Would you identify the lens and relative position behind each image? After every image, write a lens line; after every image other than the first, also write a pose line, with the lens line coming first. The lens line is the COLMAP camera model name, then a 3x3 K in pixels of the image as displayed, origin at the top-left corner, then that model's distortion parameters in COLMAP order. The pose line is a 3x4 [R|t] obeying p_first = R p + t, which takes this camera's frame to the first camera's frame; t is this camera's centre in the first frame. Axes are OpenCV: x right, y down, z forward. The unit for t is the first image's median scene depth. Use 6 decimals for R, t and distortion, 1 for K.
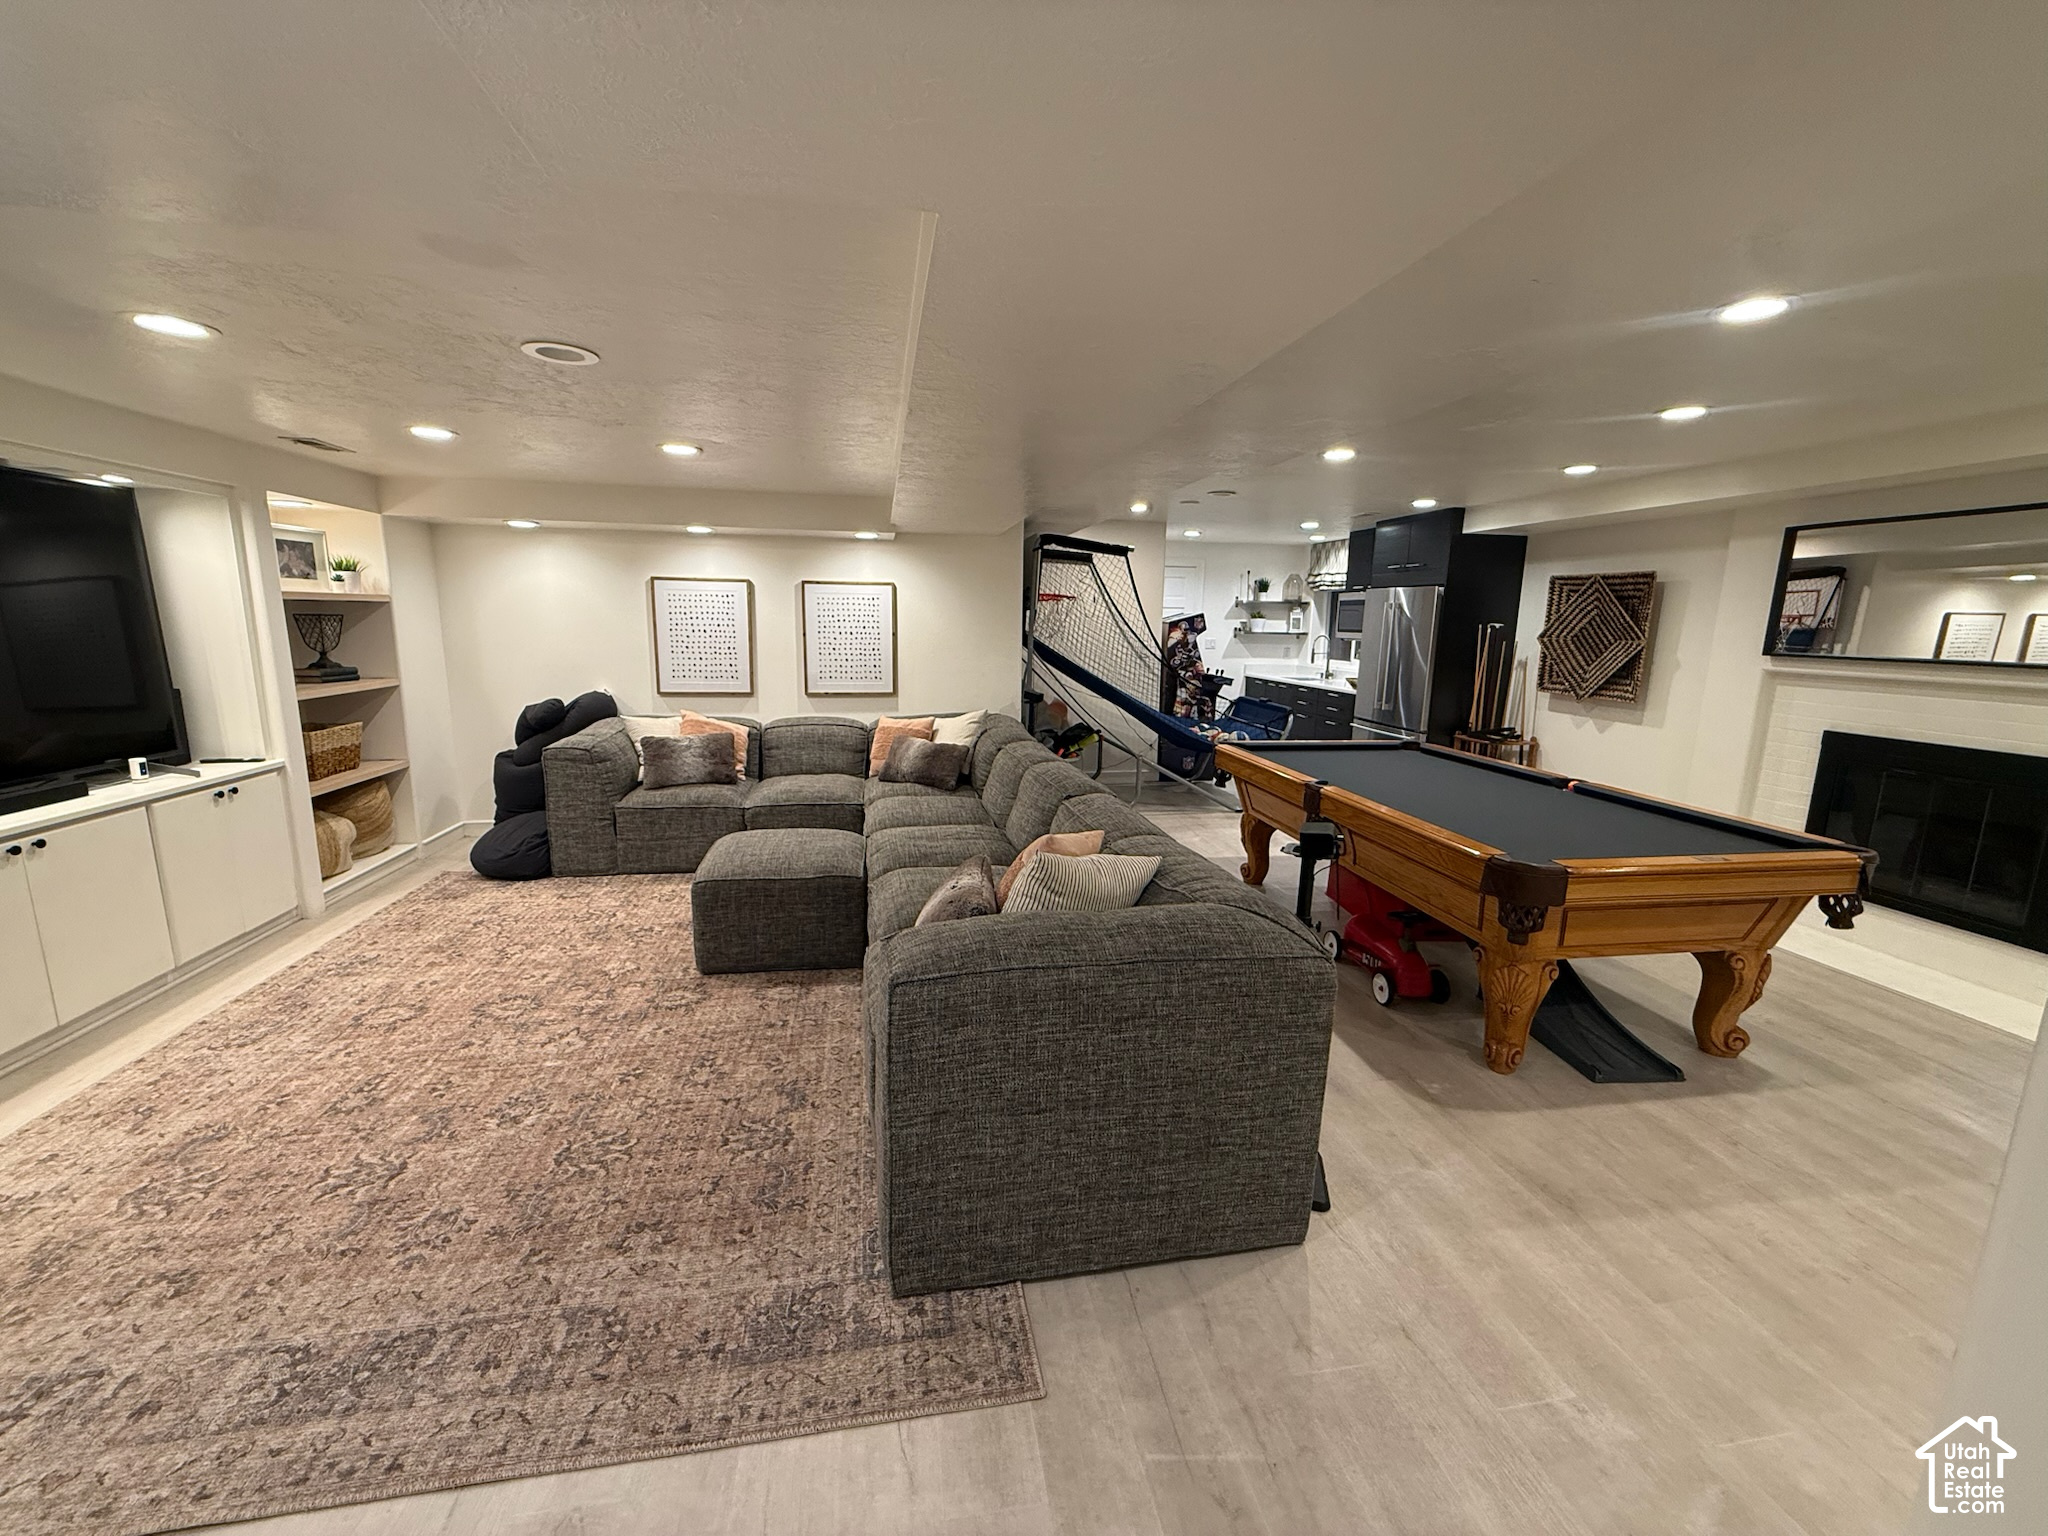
lens RADIAL K [[816.5, 0, 1015.5], [0, 816.5, 764.3], [0, 0, 1]] dist [-0.000666, -0.000119]
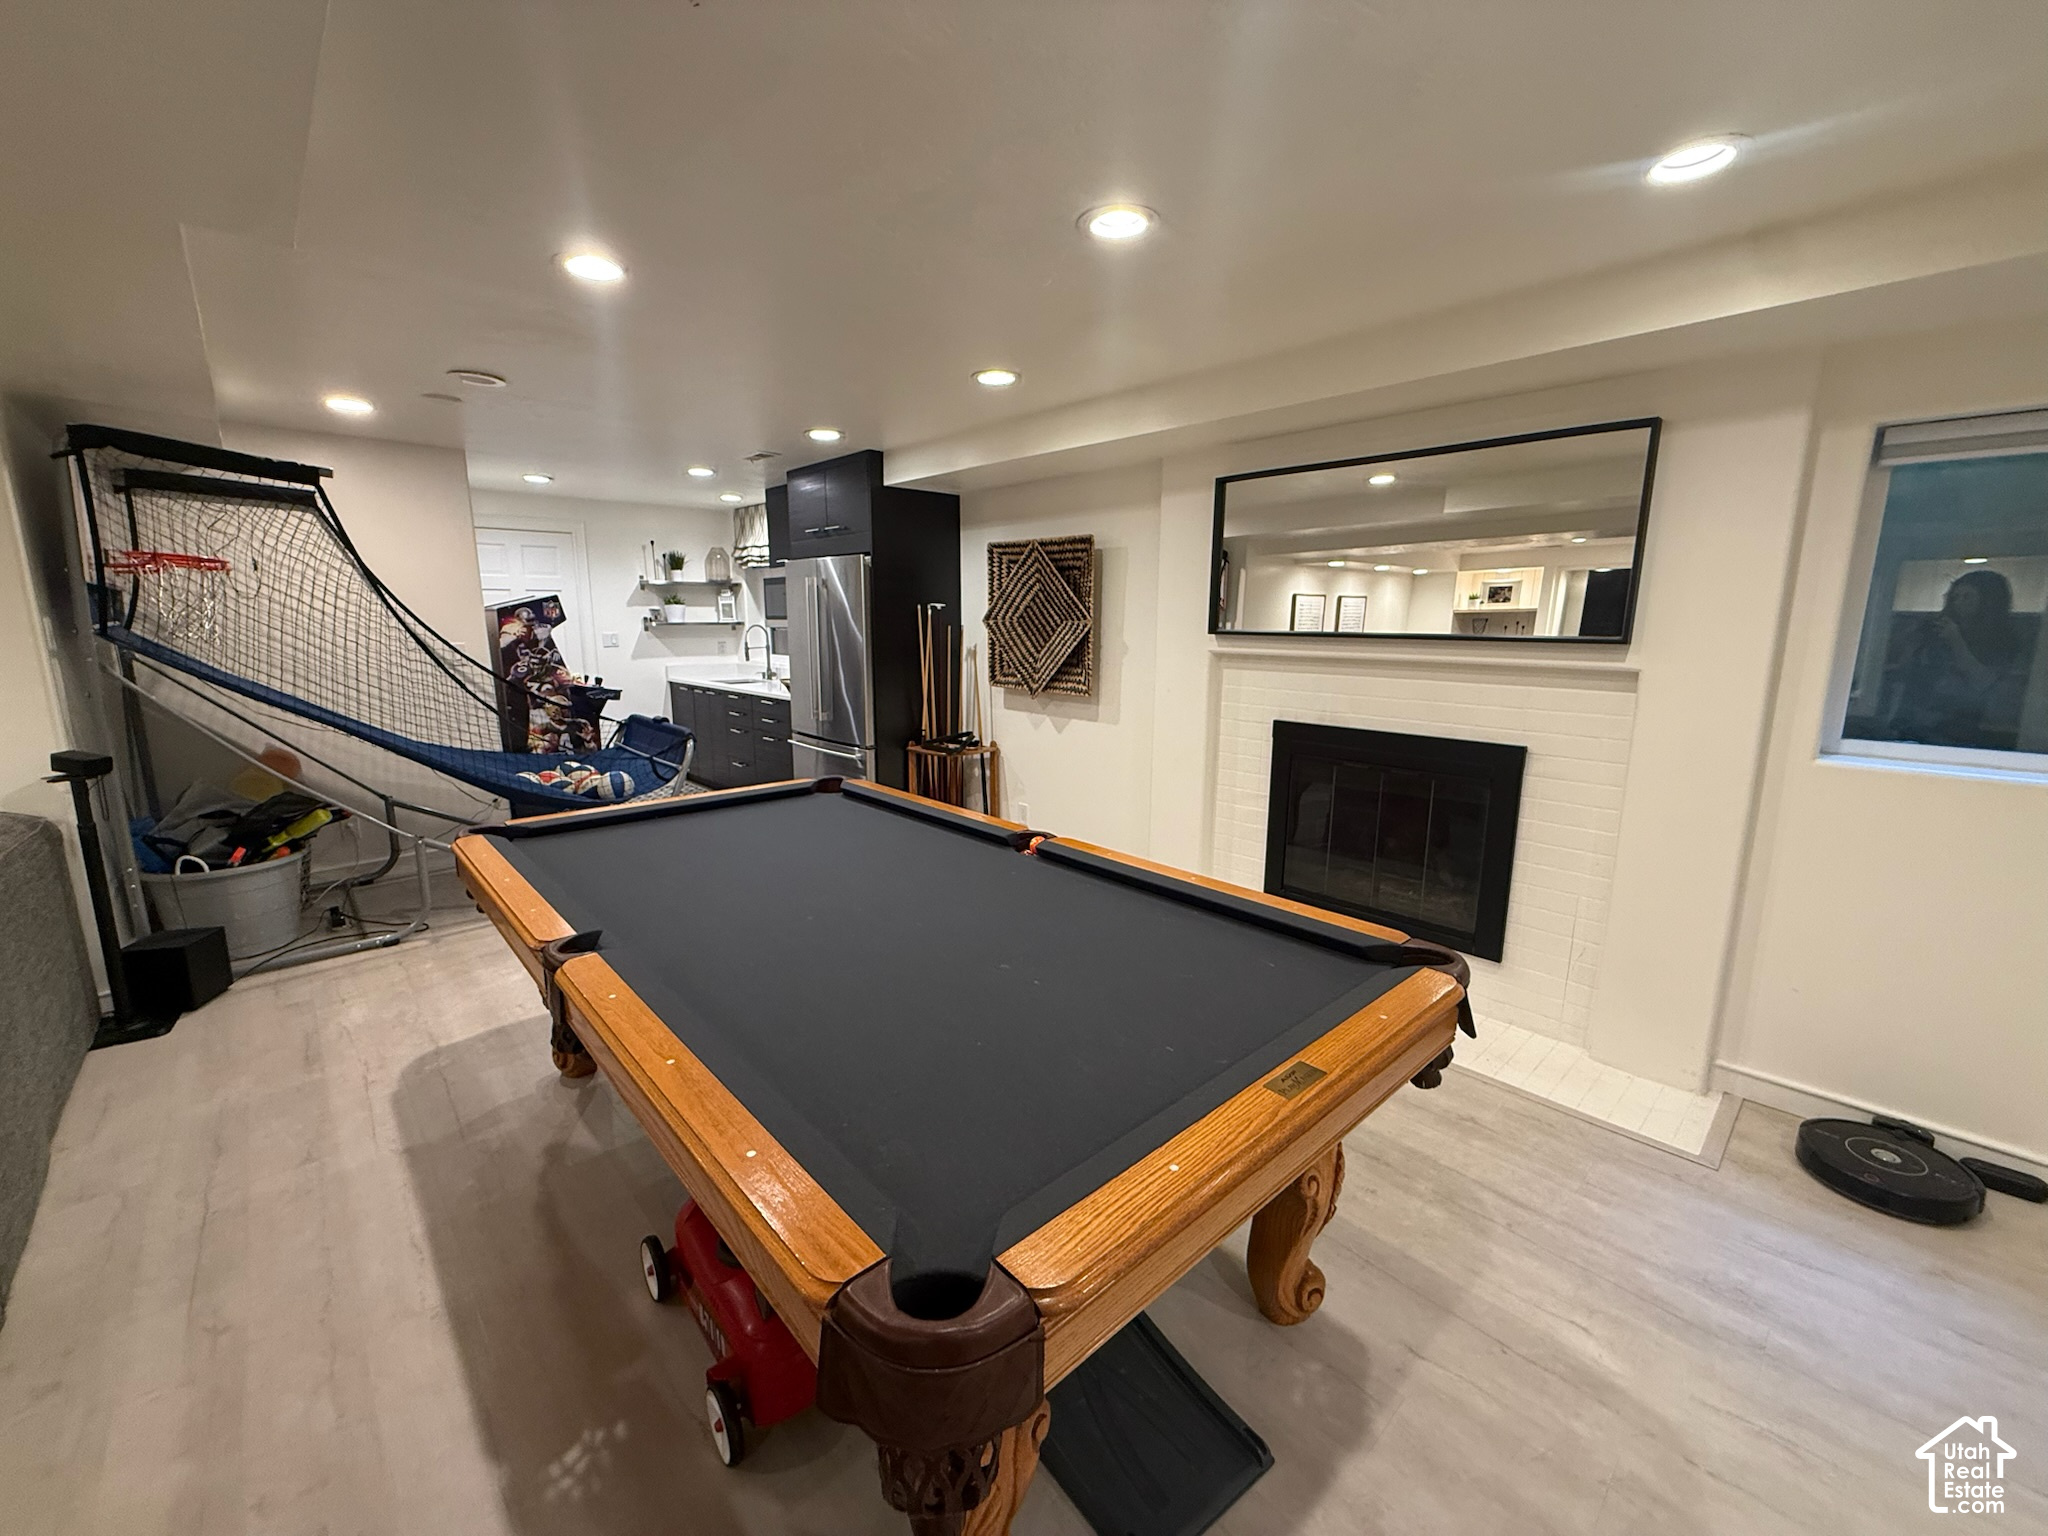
lens RADIAL K [[816.5, 0, 1016.5], [0, 816.5, 763.4], [0, 0, 1]] dist [-0.000666, -0.000119]
pose [[0.836577, -0.113192, 0.536029, 0.217581], [0.109736, 0.993216, 0.038470, -0.041501], [-0.536747, 0.026639, 0.843323, 0.303542]]
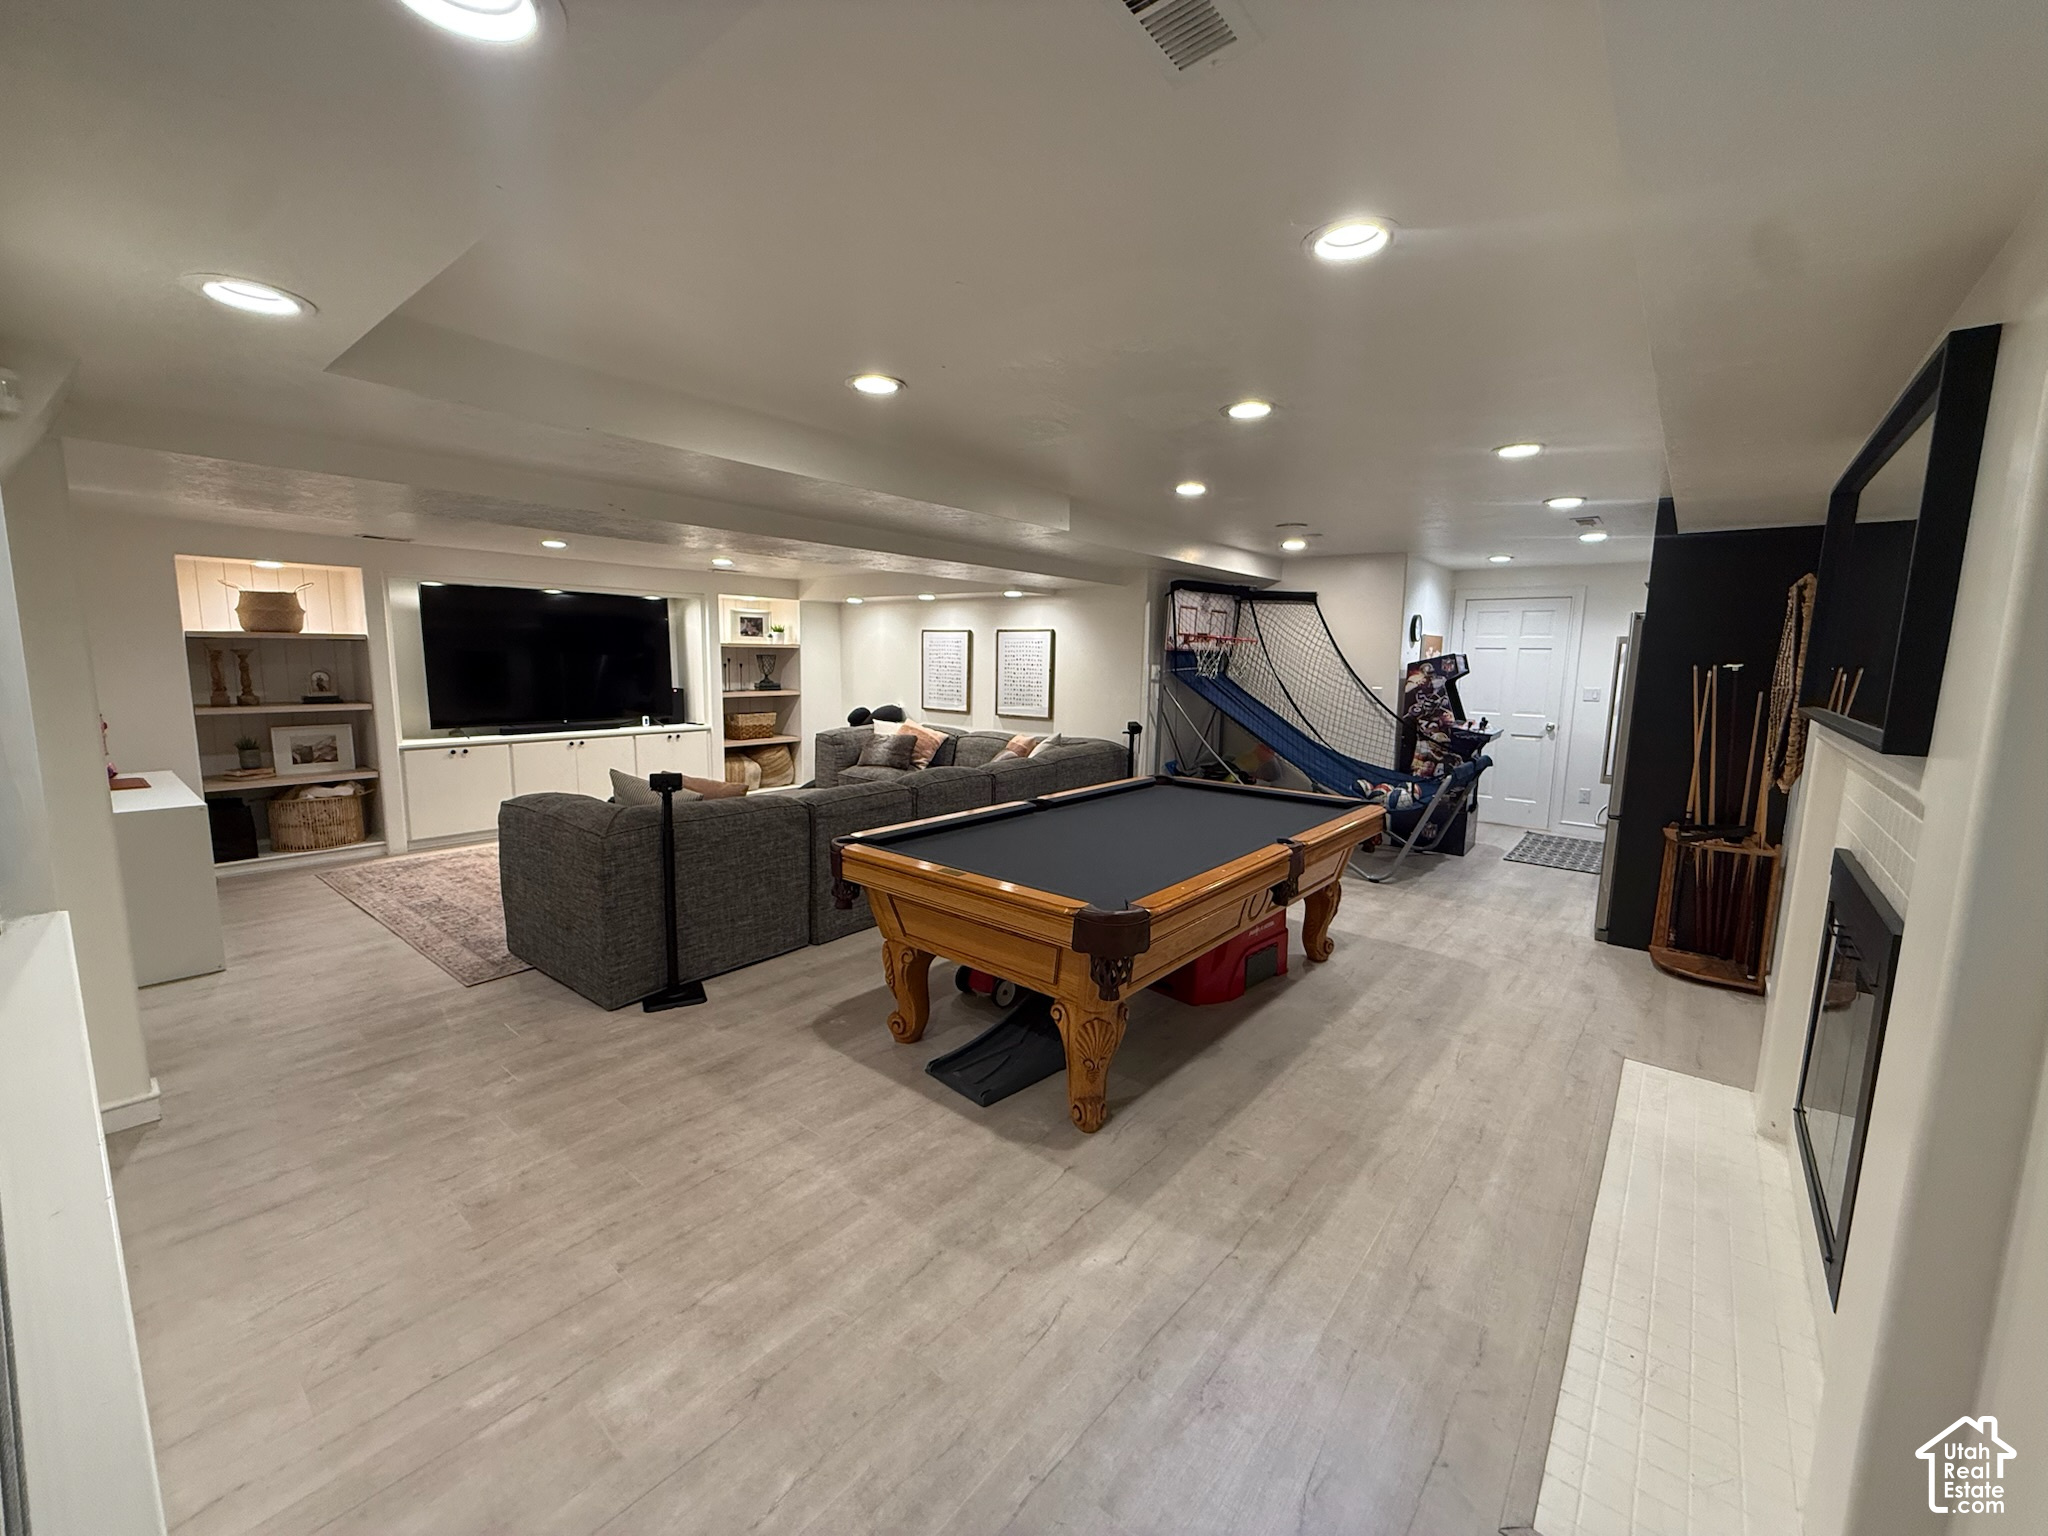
lens RADIAL K [[816.5, 0, 1019.9], [0, 816.5, 764.2], [0, 0, 1]] dist [-0.000666, -0.000119]
pose [[0.654752, 0.094446, -0.749920, 0.734250], [-0.140255, 0.990113, 0.002241, -0.015036], [0.742717, 0.103713, 0.661525, 0.158408]]
